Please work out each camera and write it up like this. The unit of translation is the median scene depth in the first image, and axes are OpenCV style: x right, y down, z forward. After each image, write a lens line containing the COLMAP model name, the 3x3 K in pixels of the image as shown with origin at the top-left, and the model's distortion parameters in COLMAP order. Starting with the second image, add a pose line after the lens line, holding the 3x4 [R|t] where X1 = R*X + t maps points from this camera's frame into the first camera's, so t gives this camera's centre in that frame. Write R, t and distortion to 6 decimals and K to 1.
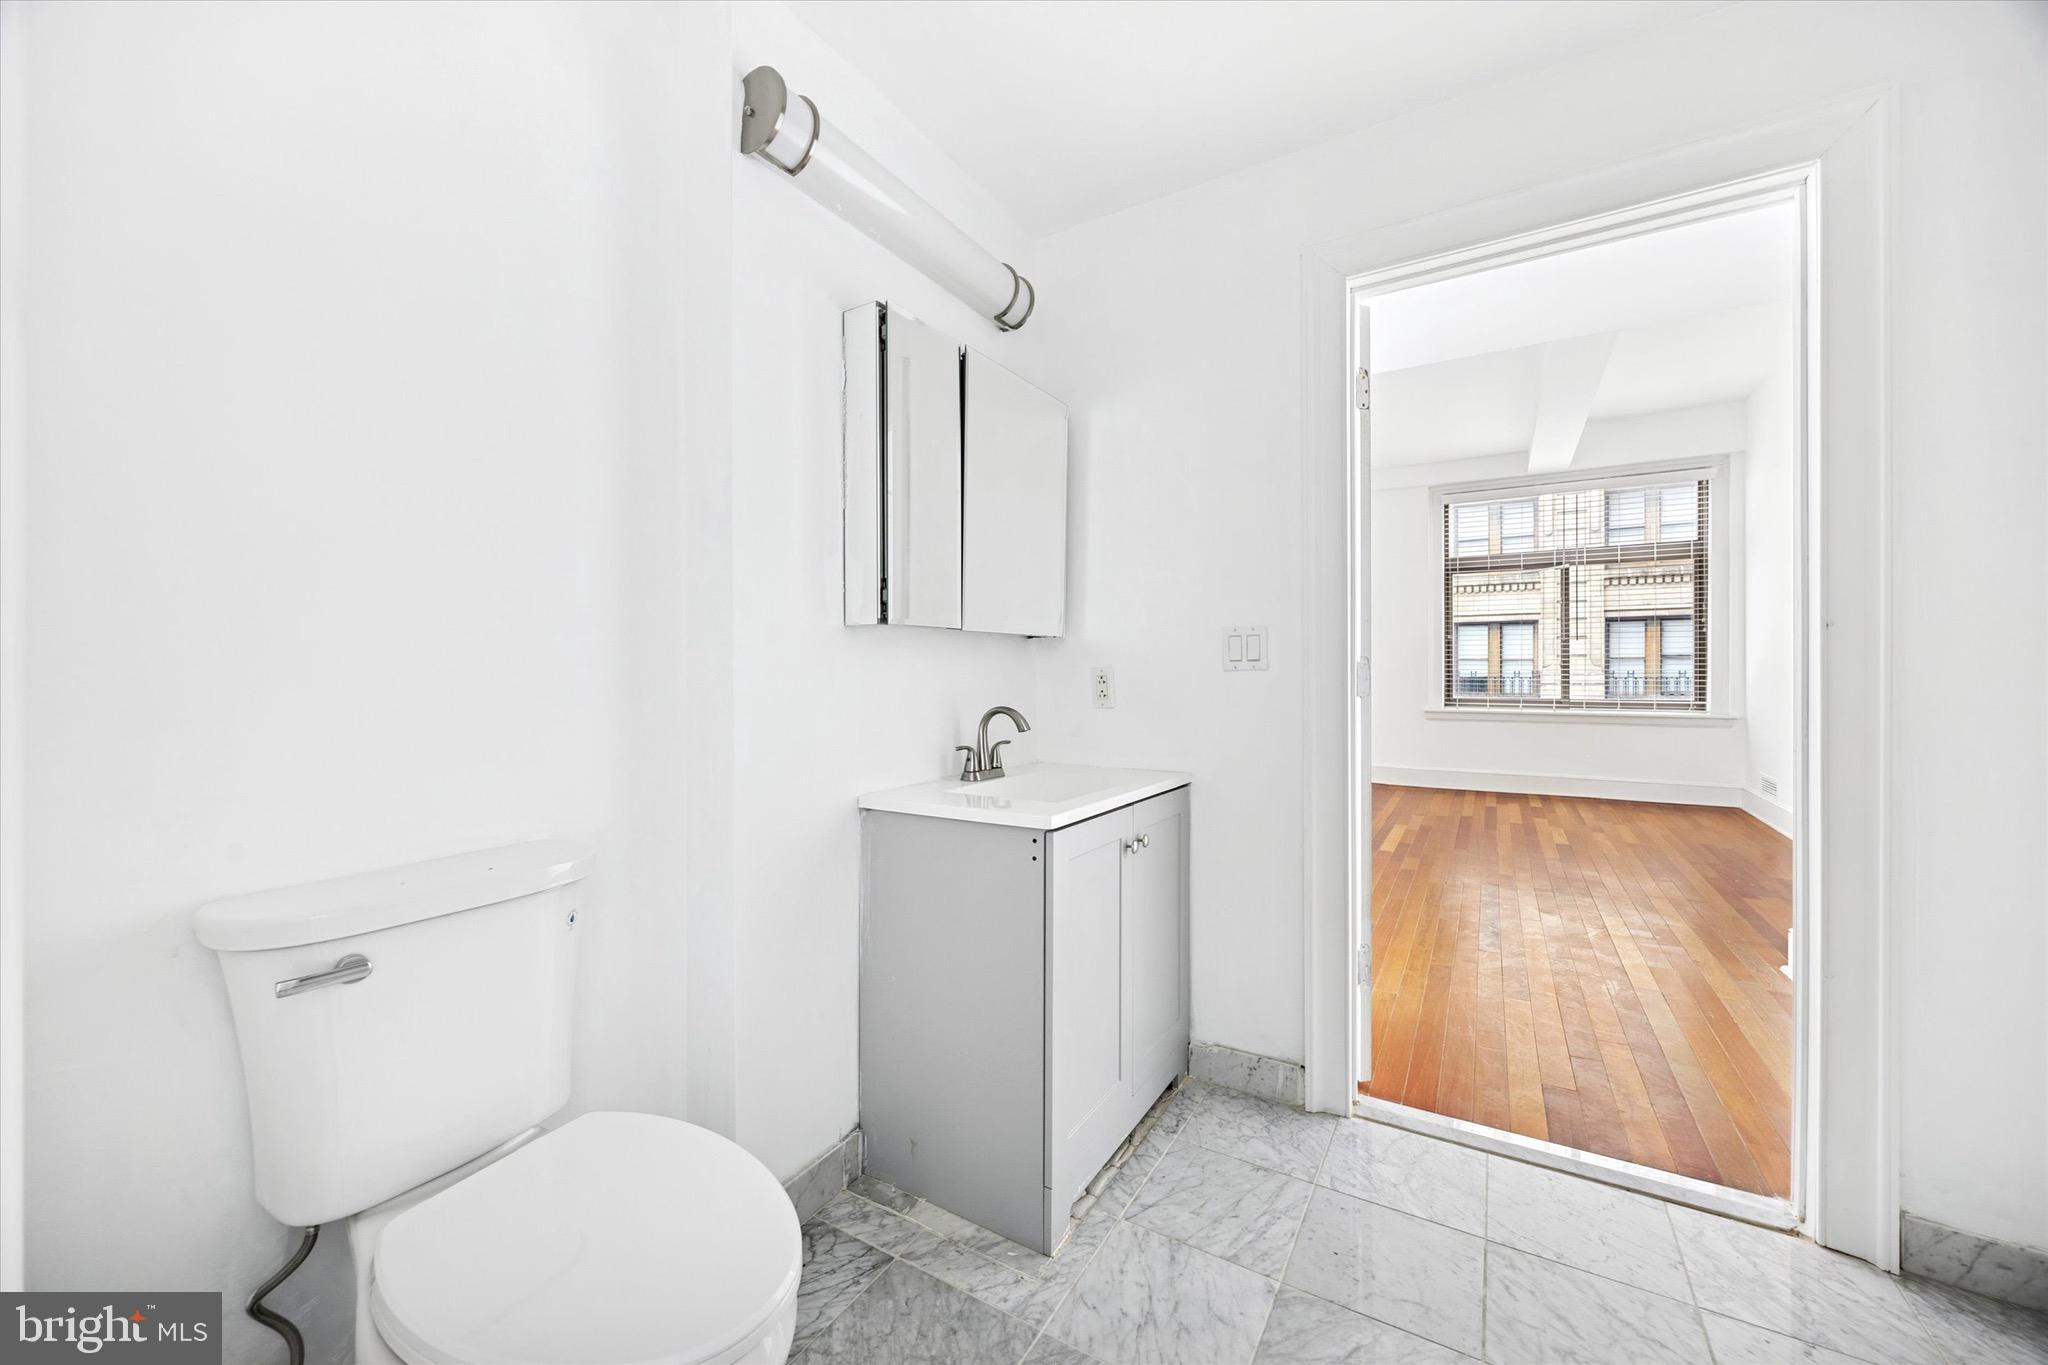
lens RADIAL K [[780.4, 0, 1016.6], [0, 780.4, 674.2], [0, 0, 1]] dist [-0.001608, 0.000381]
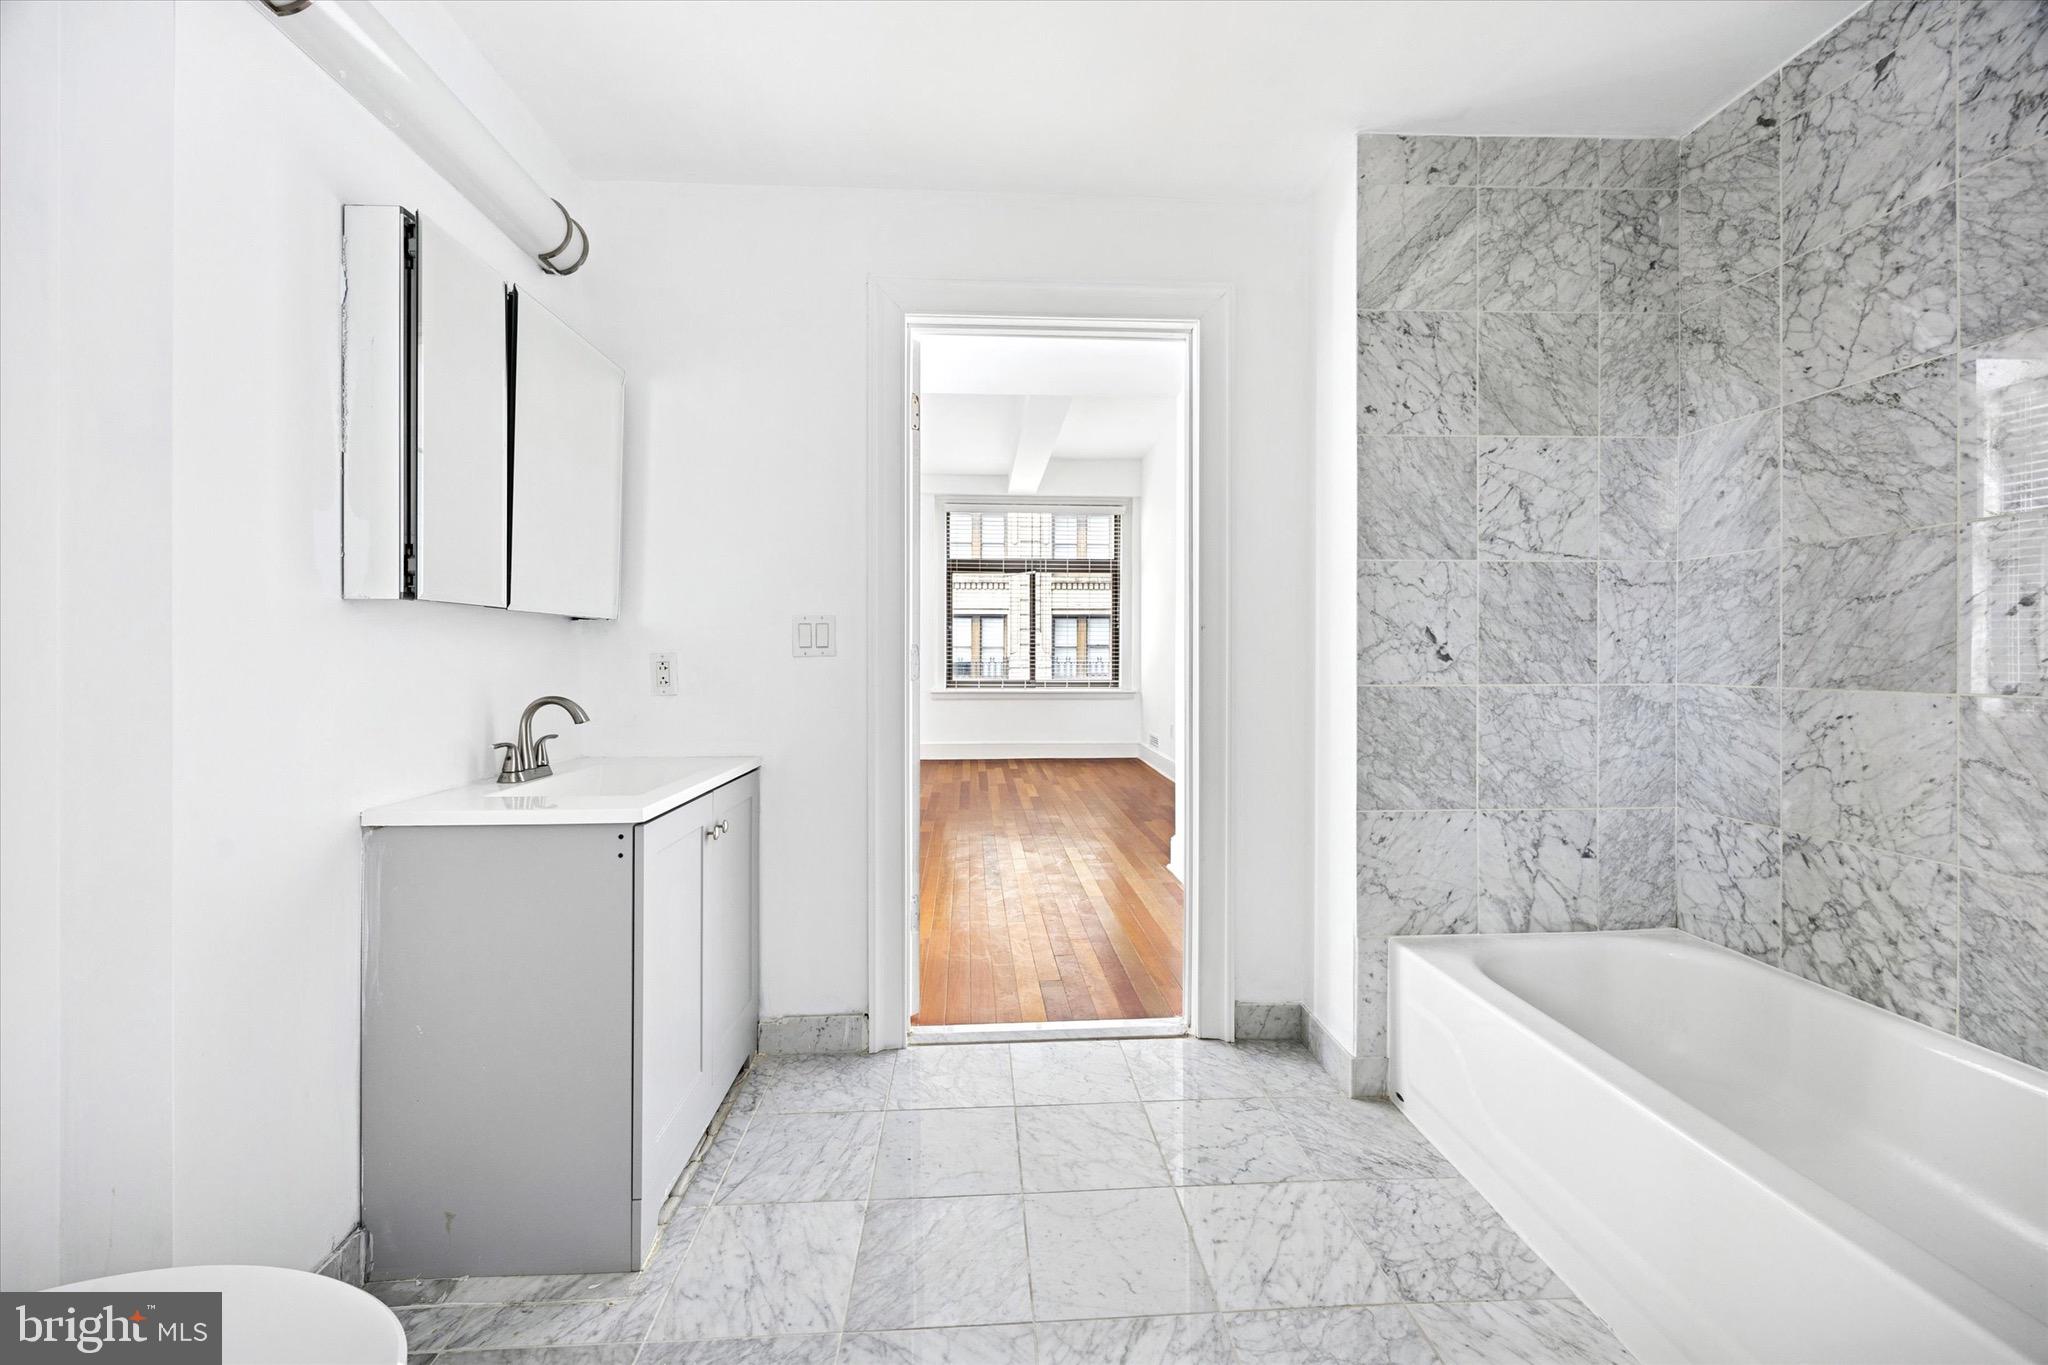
lens RADIAL K [[788.3, 0, 1015.5], [0, 788.3, 658.7], [0, 0, 1]] dist [0.000556, 0.000251]
pose [[0.823028, 0.000885, 0.568001, -0.082974], [-0.000106, 0.999999, -0.001403, -0.000294], [-0.568001, 0.001095, 0.823027, -0.036567]]
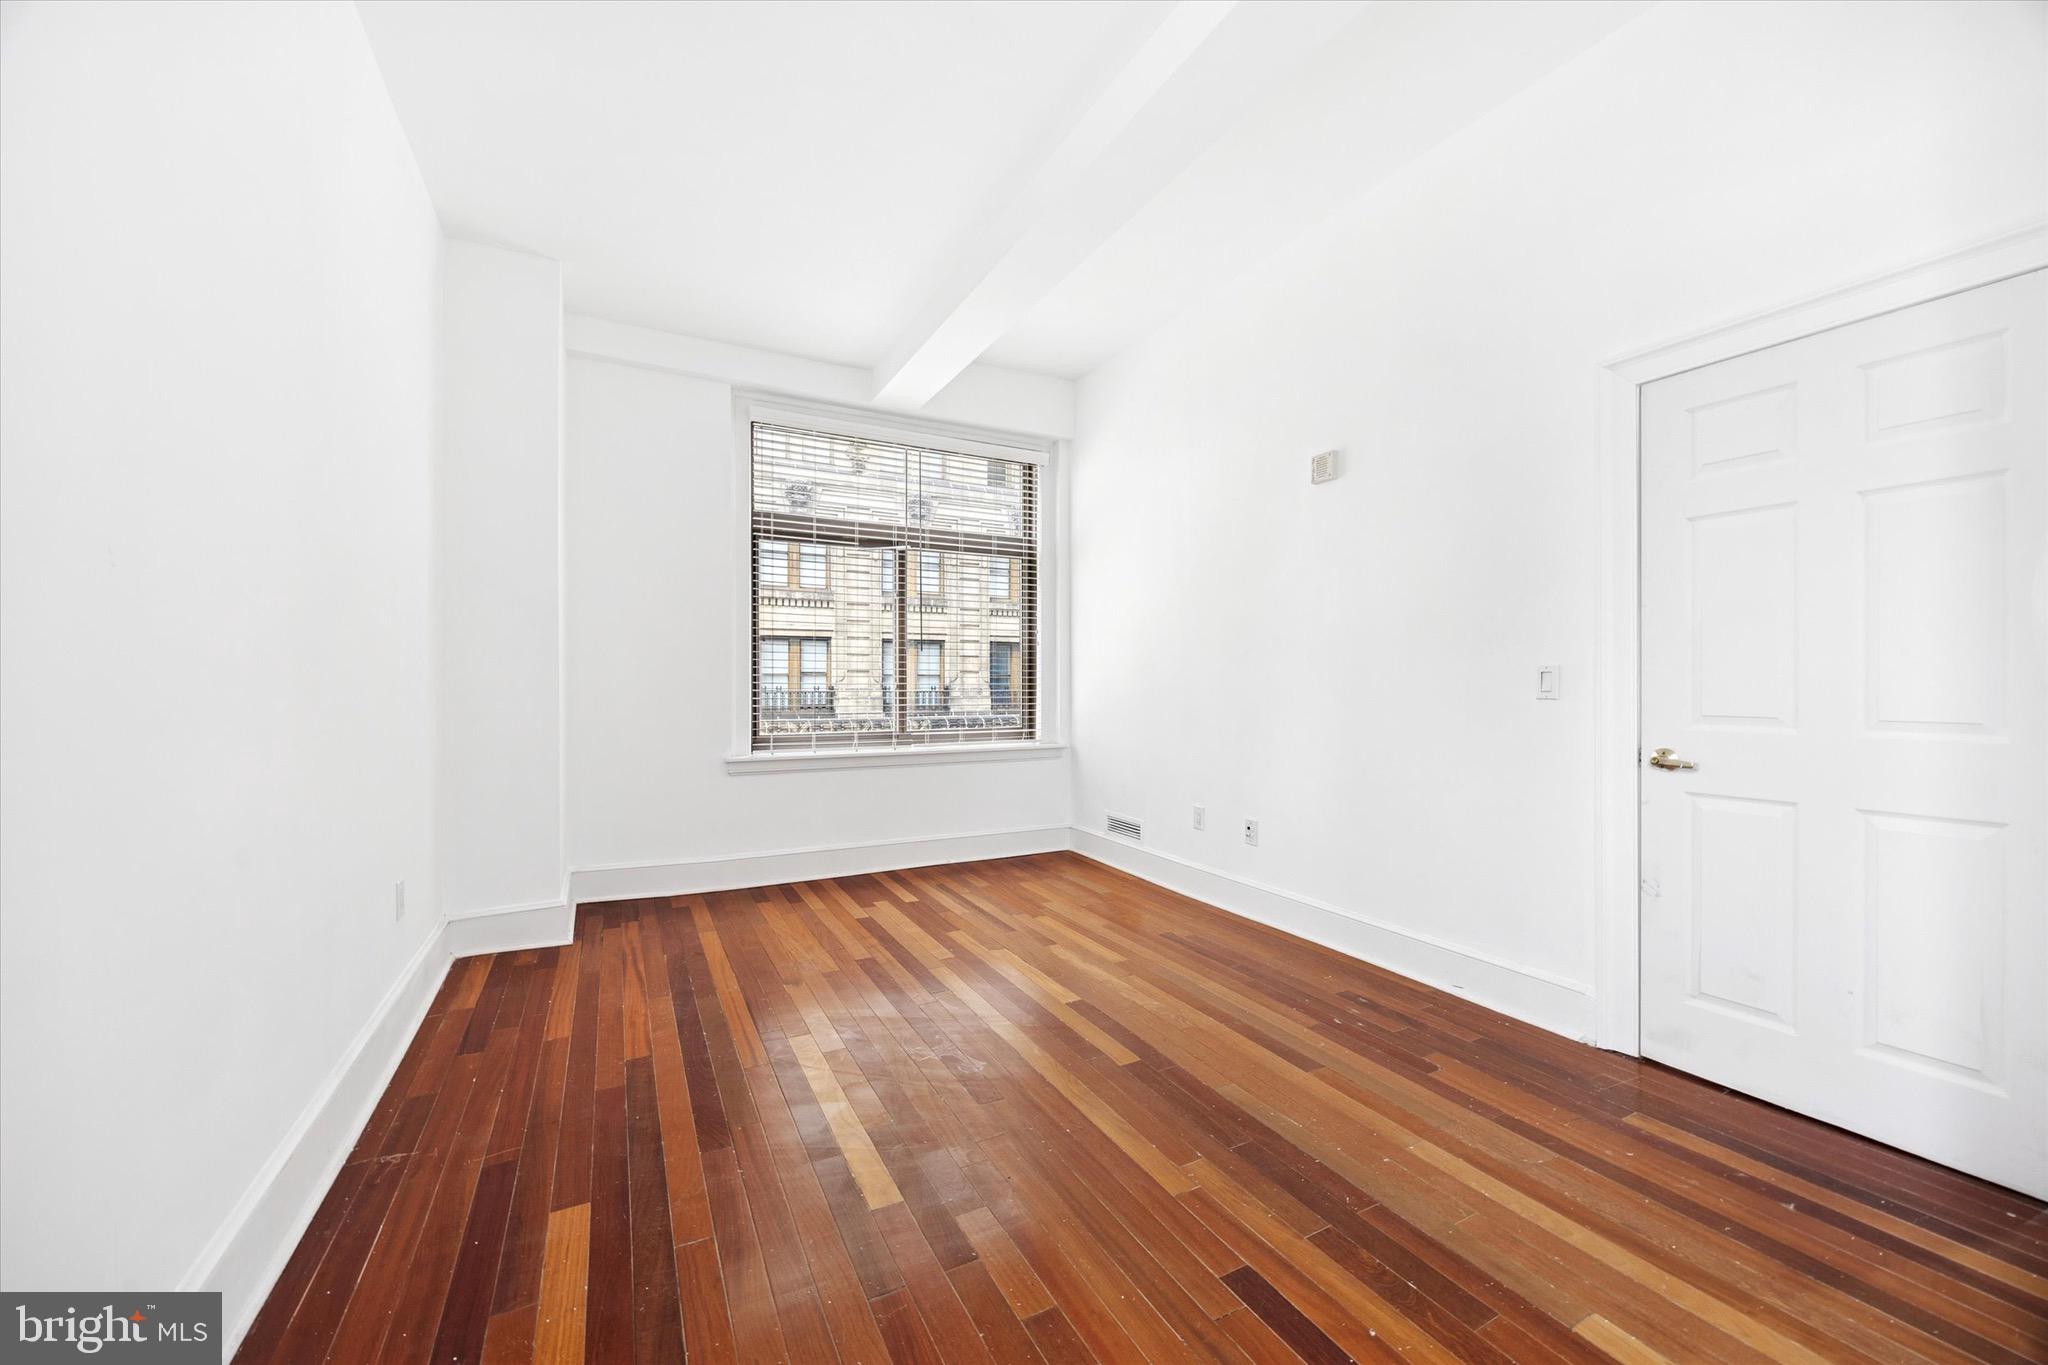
lens RADIAL K [[779.5, 0, 1014.5], [0, 779.5, 680.9], [0, 0, 1]] dist [-0.004424, 0.000444]
pose [[0.518513, 0.003796, 0.855061, 0.408173], [0.004519, 0.999964, -0.007179, -0.027672], [-0.855058, 0.007586, 0.518478, 1.582162]]
